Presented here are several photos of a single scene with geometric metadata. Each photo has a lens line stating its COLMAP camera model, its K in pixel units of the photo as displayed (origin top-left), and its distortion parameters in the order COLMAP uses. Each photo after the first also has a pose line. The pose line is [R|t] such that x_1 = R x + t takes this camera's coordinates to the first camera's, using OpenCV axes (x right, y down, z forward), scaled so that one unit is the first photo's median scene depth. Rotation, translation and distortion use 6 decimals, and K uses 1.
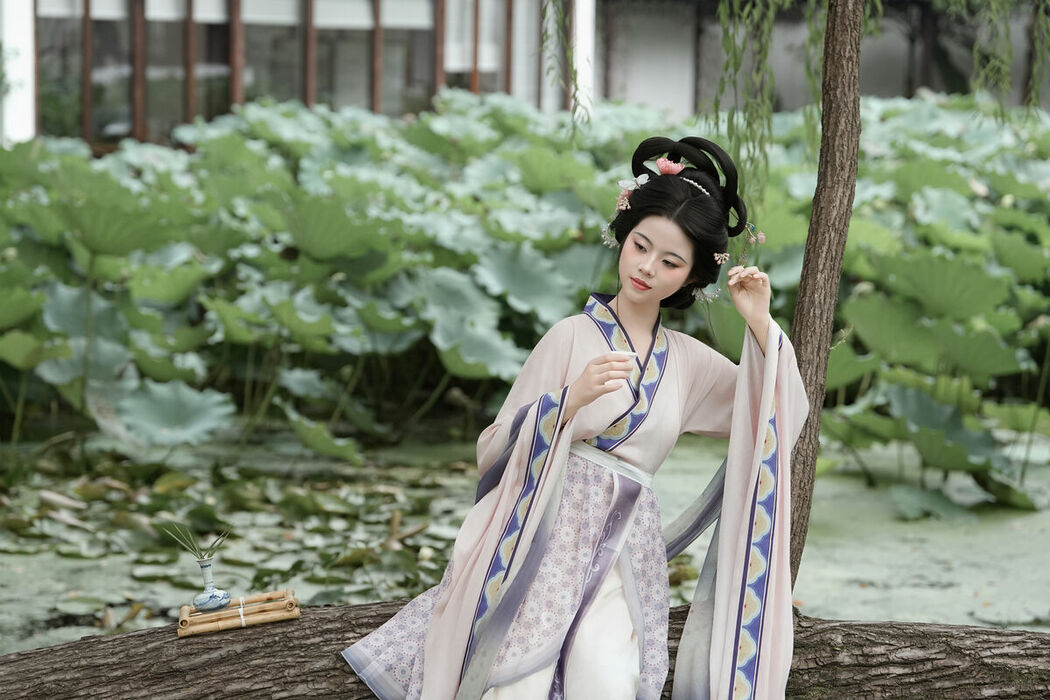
lens RADIAL K [[2527.2, 0, 525.0], [0, 2527.2, 350.0], [0, 0, 1]] dist [0.188391, 0.382121]
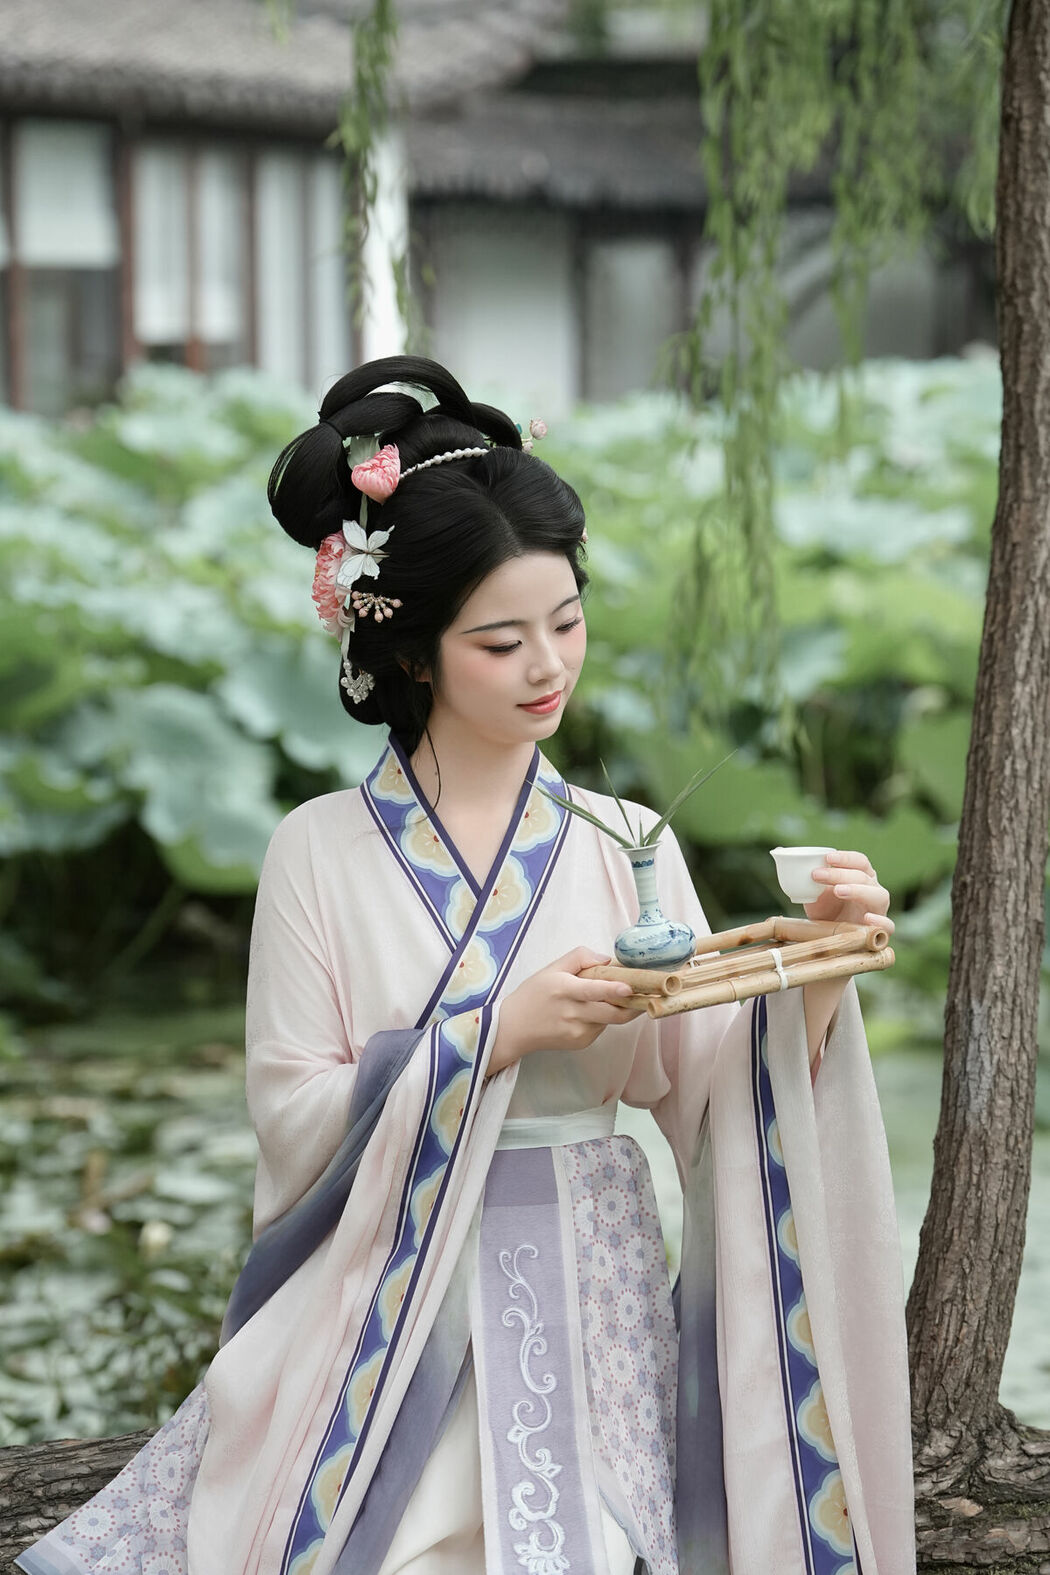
lens RADIAL K [[4218.9, 0, 645.1], [0, 4218.9, 849.0], [0, 0, 1]] dist [0.368273, -0.275608]
pose [[0.995909, -0.029778, 0.085319, -0.008666], [0.029111, 0.999535, 0.009045, -0.003645], [-0.085549, -0.006524, 0.996313, 0.093454]]
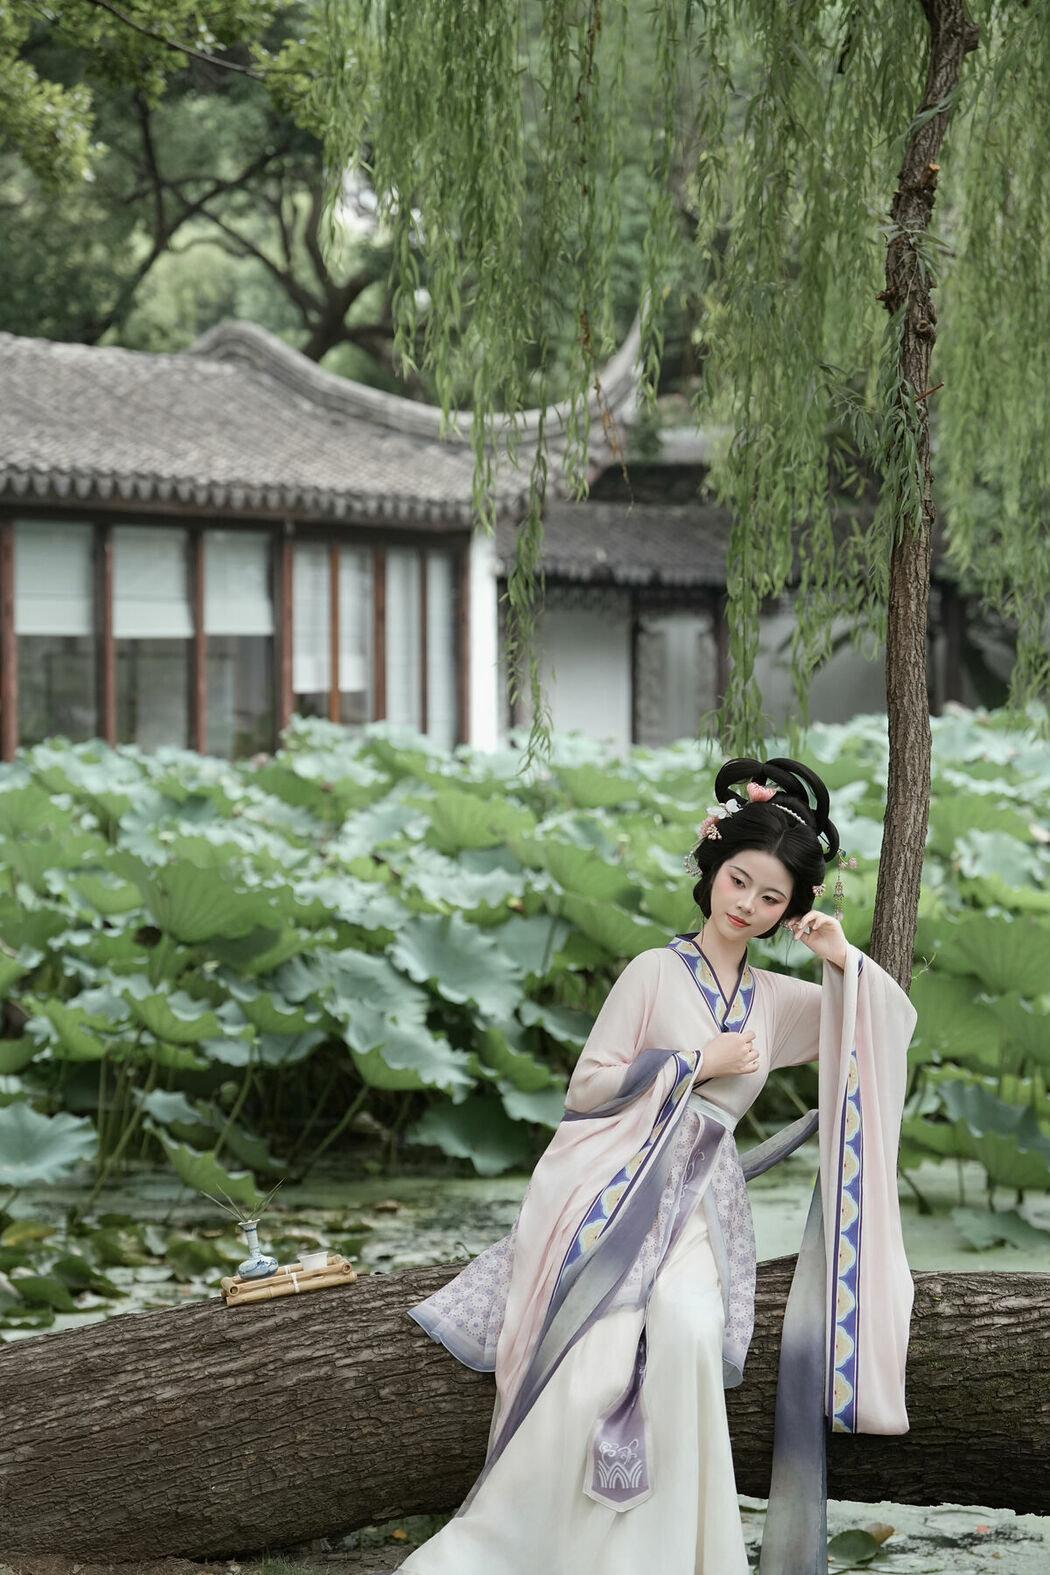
lens RADIAL K [[3790.8, 0, 525.0], [0, 3790.8, 787.5], [0, 0, 1]] dist [0.188391, 0.382121]
pose [[0.998580, -0.027572, 0.045582, -0.033227], [0.031293, 0.996055, -0.083042, 0.016816], [-0.043113, 0.084351, 0.995503, -0.152501]]
